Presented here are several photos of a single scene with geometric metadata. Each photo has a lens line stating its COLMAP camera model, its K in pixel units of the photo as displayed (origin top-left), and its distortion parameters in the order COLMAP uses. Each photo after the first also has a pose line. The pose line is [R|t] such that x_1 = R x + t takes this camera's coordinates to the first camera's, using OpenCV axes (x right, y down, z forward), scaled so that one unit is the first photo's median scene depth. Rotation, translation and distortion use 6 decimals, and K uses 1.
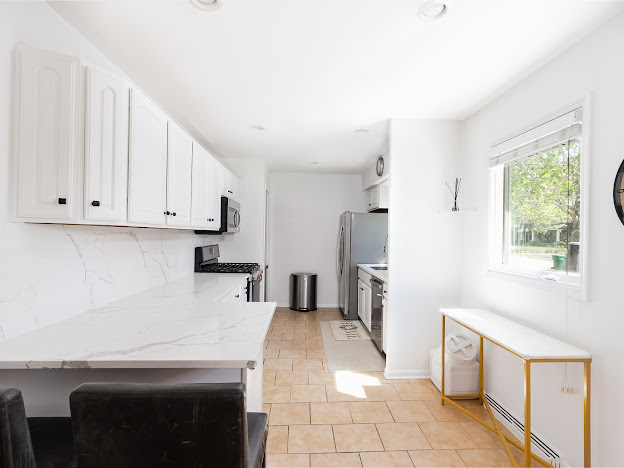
lens RADIAL K [[336.3, 0, 312.0], [0, 336.3, 234.0], [0, 0, 1]] dist [0.003705, 0.000738]
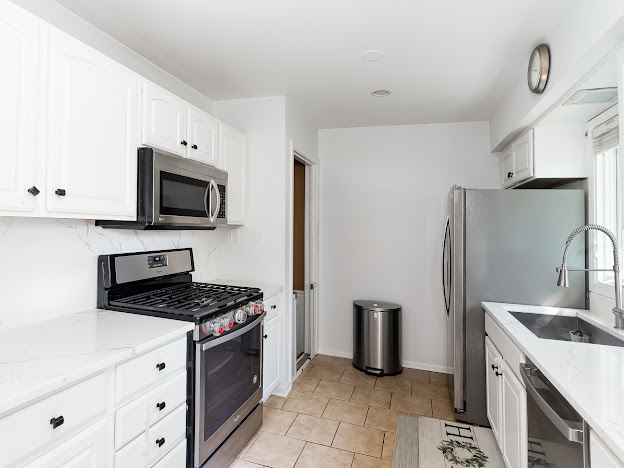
lens RADIAL K [[328.7, 0, 310.7], [0, 328.7, 198.4], [0, 0, 1]] dist [0.000118, 0.000063]
pose [[0.935096, -0.008574, -0.354291, 0.076141], [-0.022835, 0.996172, -0.084378, -0.006328], [0.353658, 0.086991, 0.931321, 0.492956]]
